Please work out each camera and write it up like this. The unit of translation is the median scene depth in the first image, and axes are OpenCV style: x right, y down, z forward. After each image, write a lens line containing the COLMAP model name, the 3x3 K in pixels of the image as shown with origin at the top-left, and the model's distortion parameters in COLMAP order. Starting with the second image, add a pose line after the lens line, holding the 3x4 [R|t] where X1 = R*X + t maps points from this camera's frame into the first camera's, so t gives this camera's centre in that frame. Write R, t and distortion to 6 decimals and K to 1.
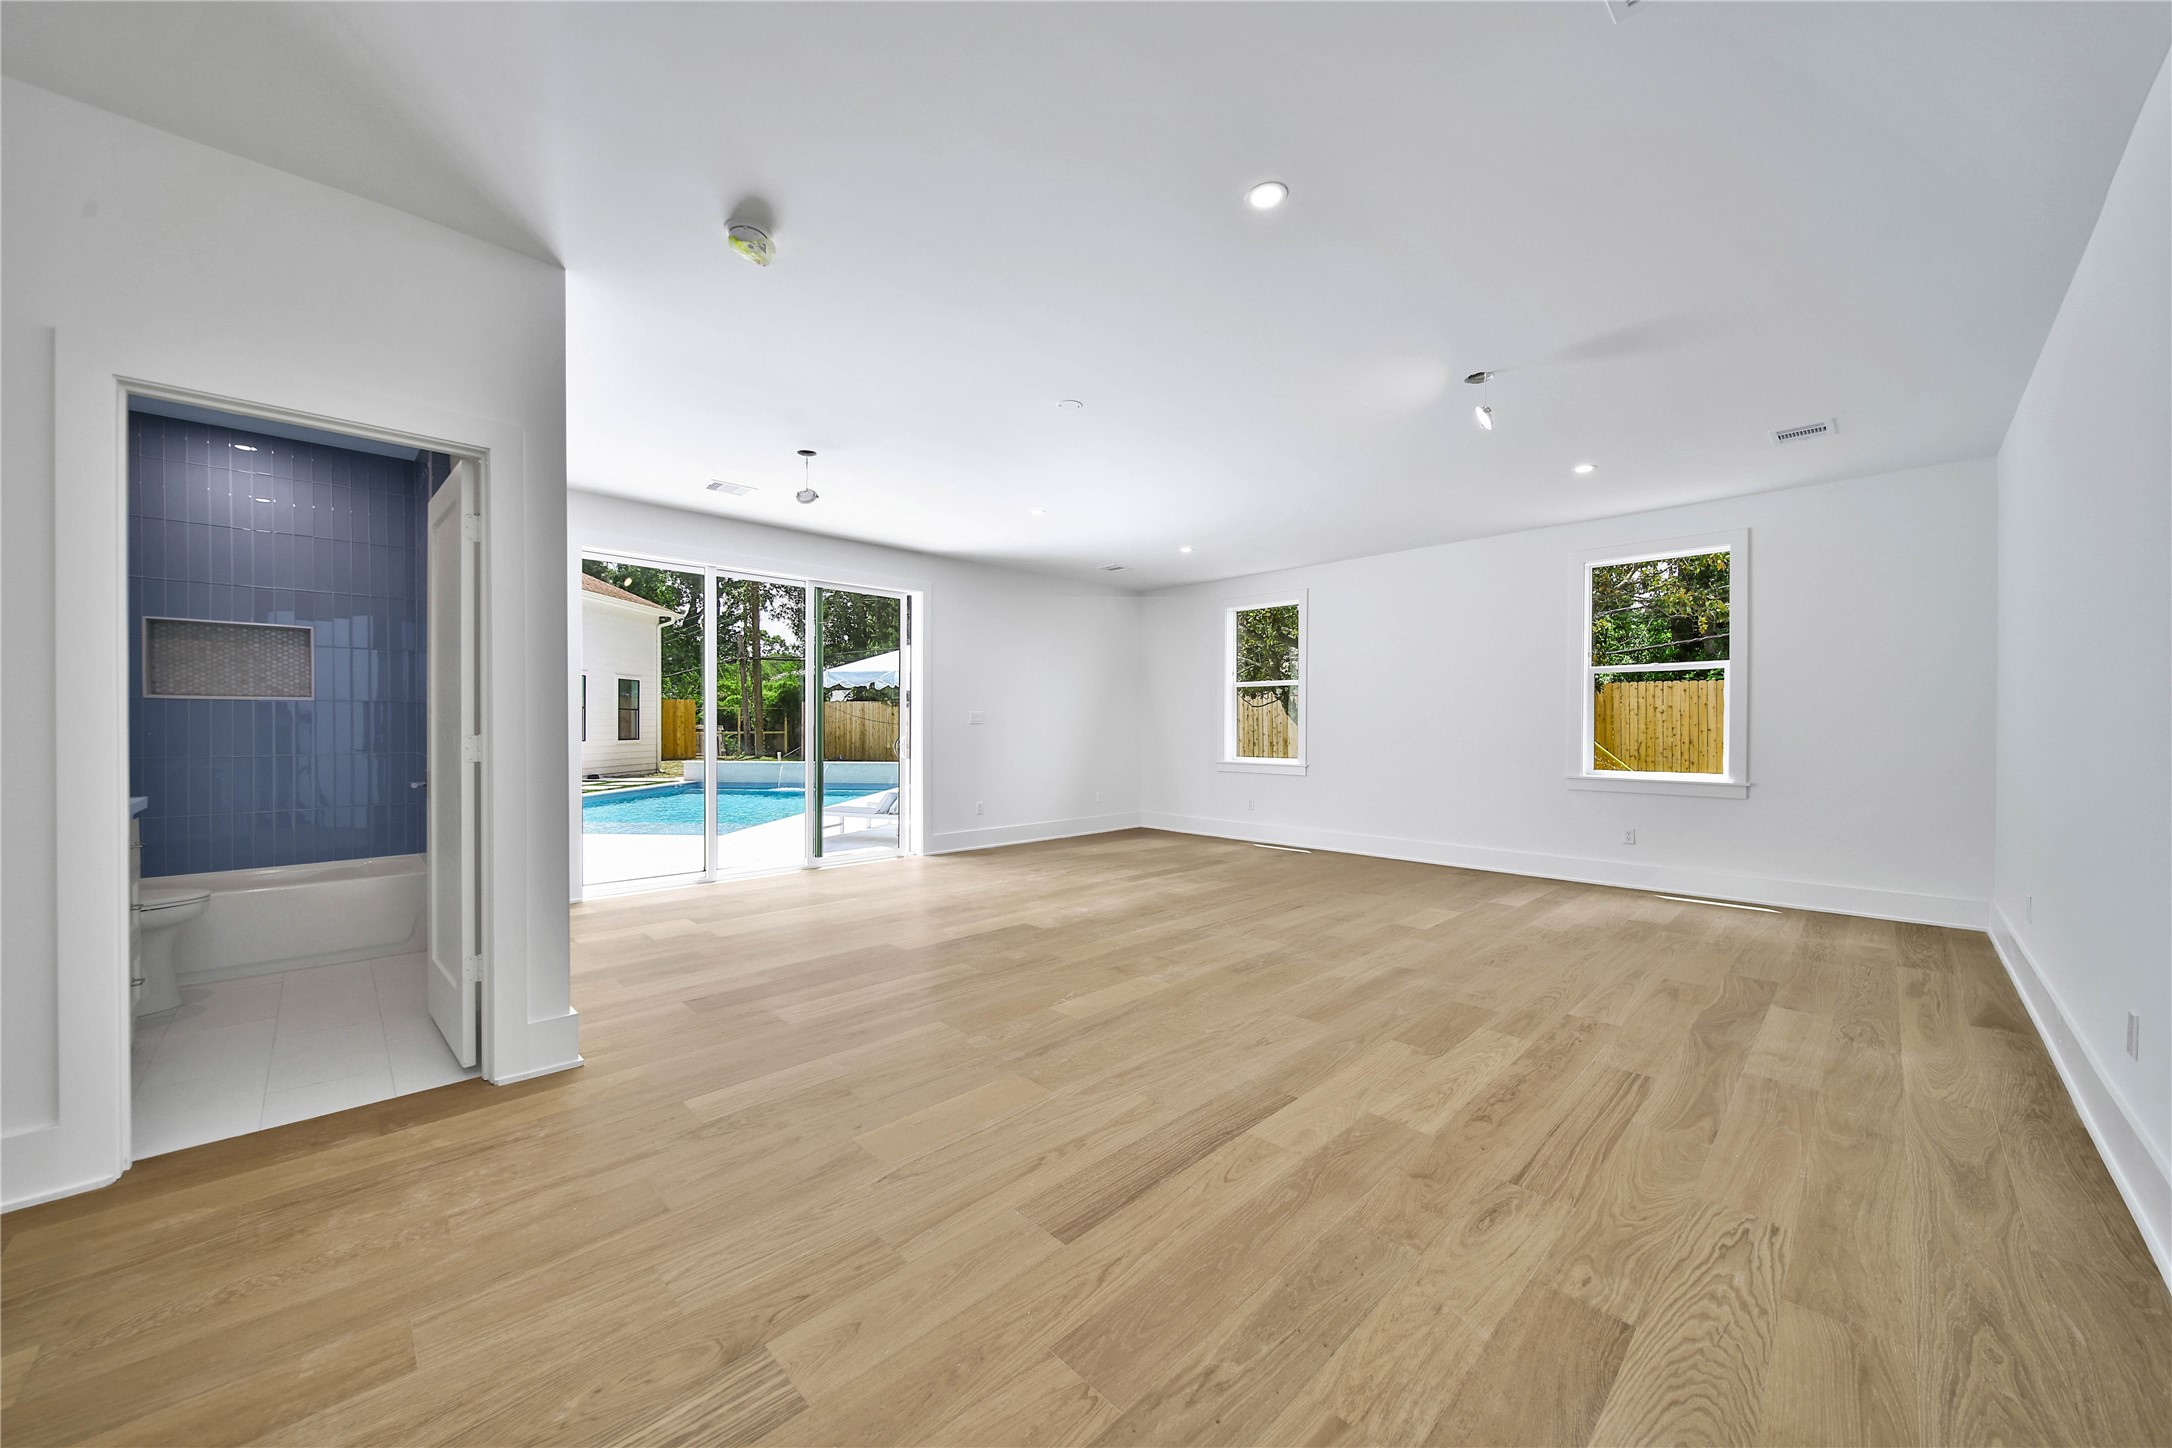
lens RADIAL K [[775.4, 0, 1080.5], [0, 775.4, 730.0], [0, 0, 1]] dist [-0.000104, -0.000149]
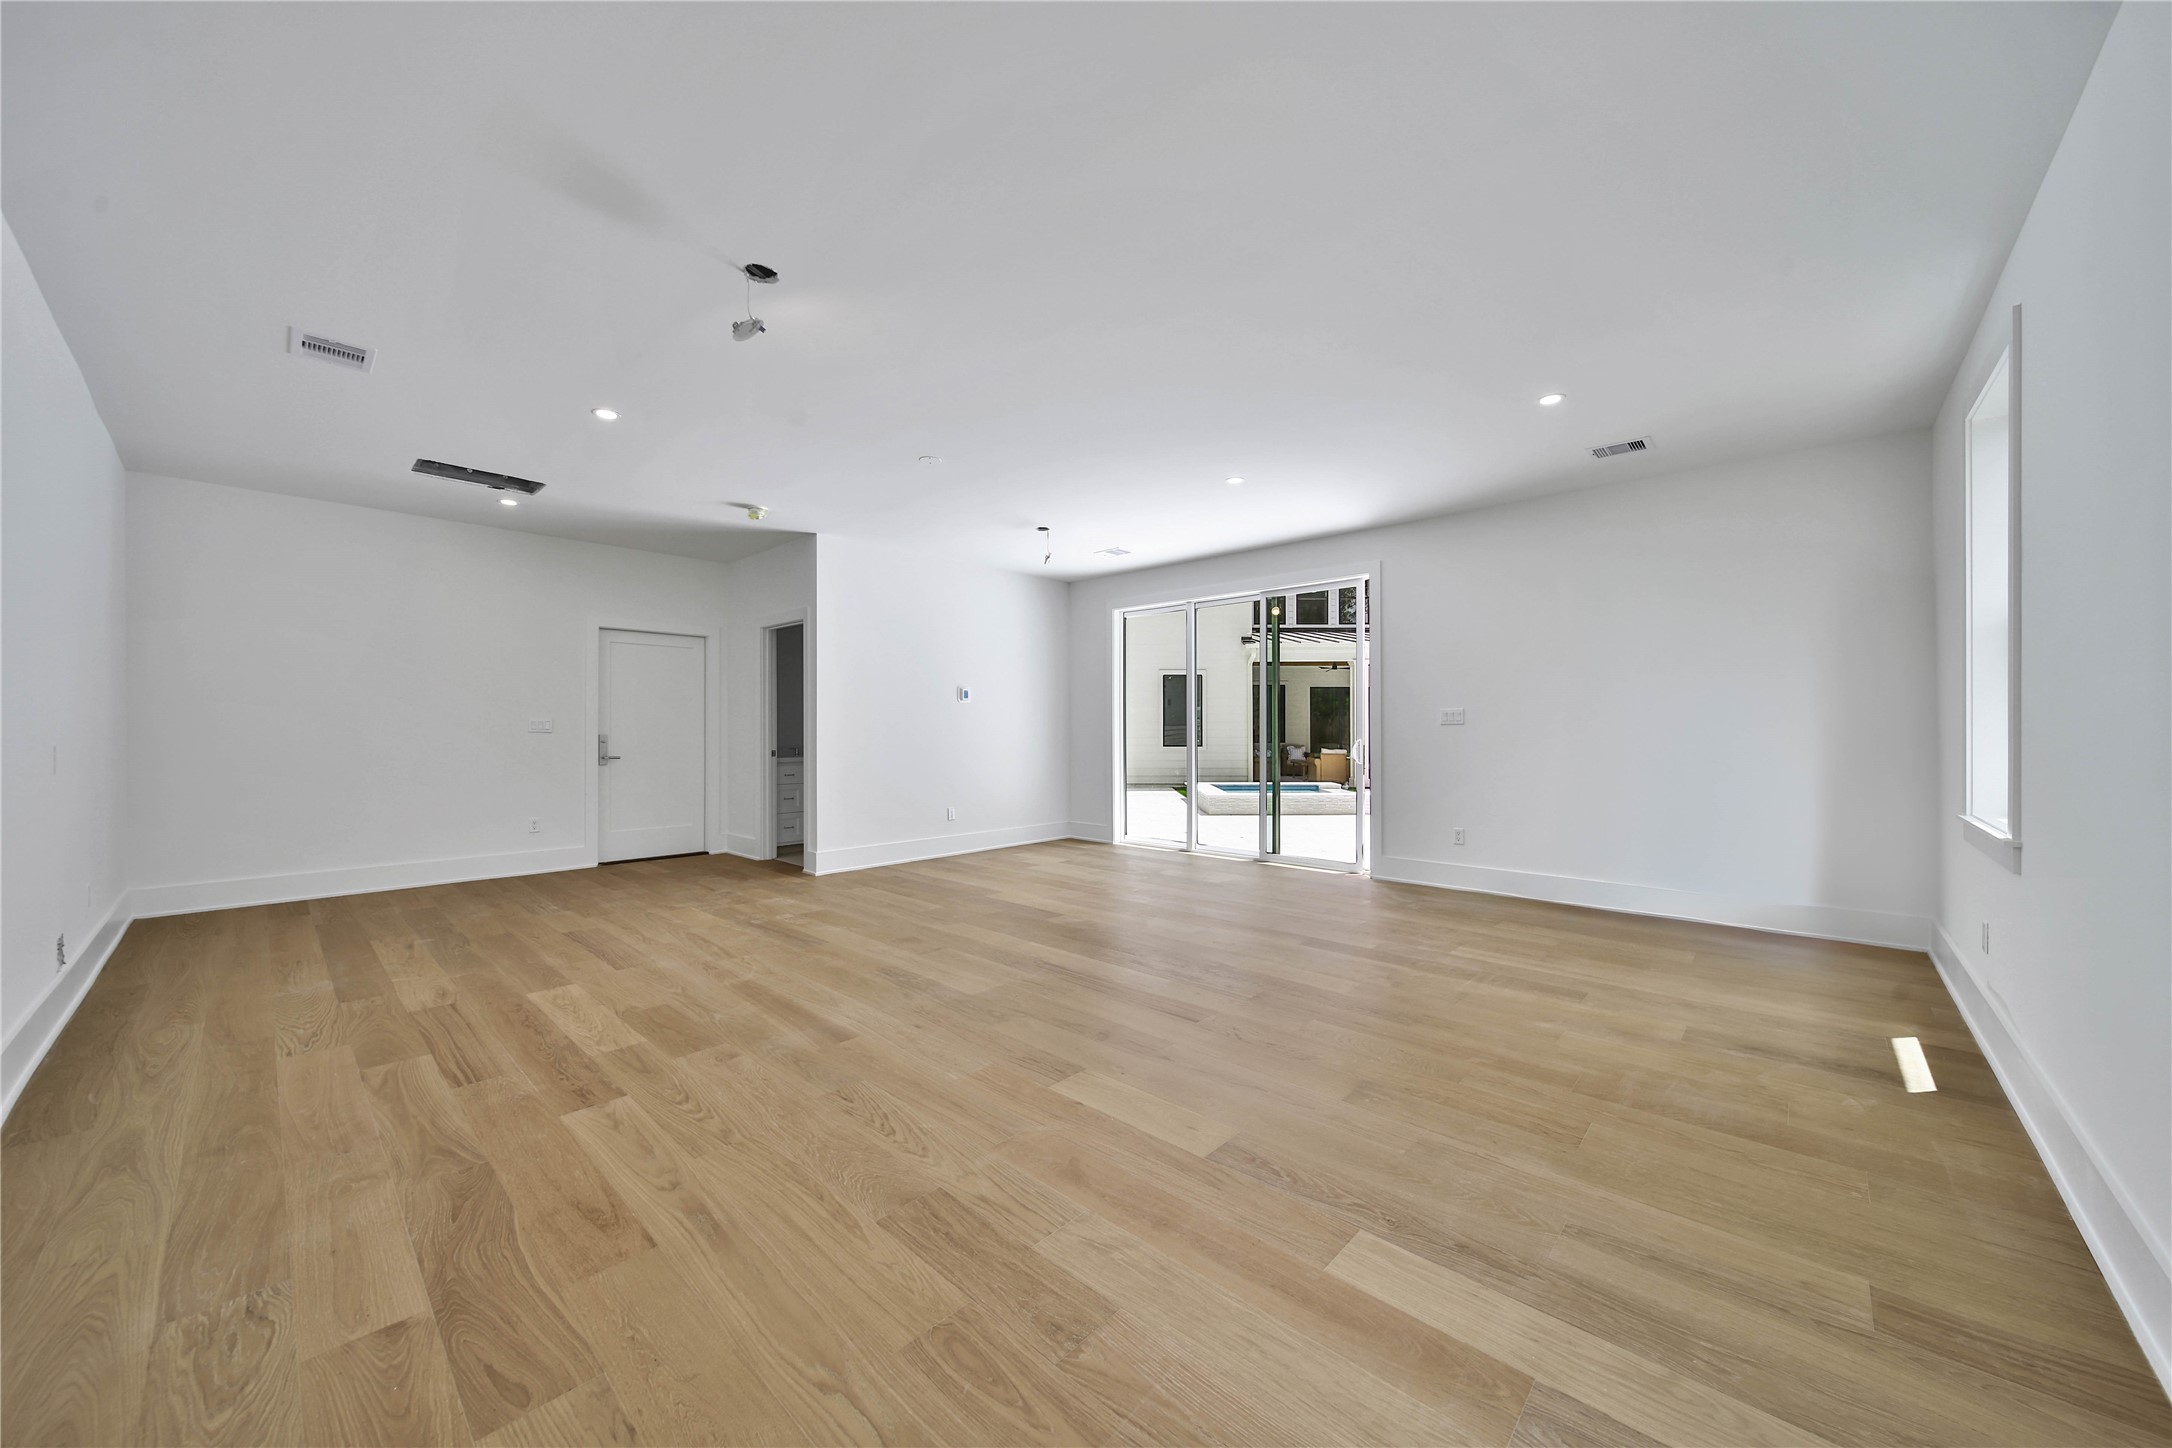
lens RADIAL K [[775.4, 0, 1080.5], [0, 775.4, 730.0], [0, 0, 1]] dist [-0.000104, -0.000149]
pose [[0.051113, 0.000021, -0.998693, 1.415936], [-0.004583, 0.999989, -0.000214, -0.000243], [0.998682, 0.004587, 0.051112, 1.402295]]
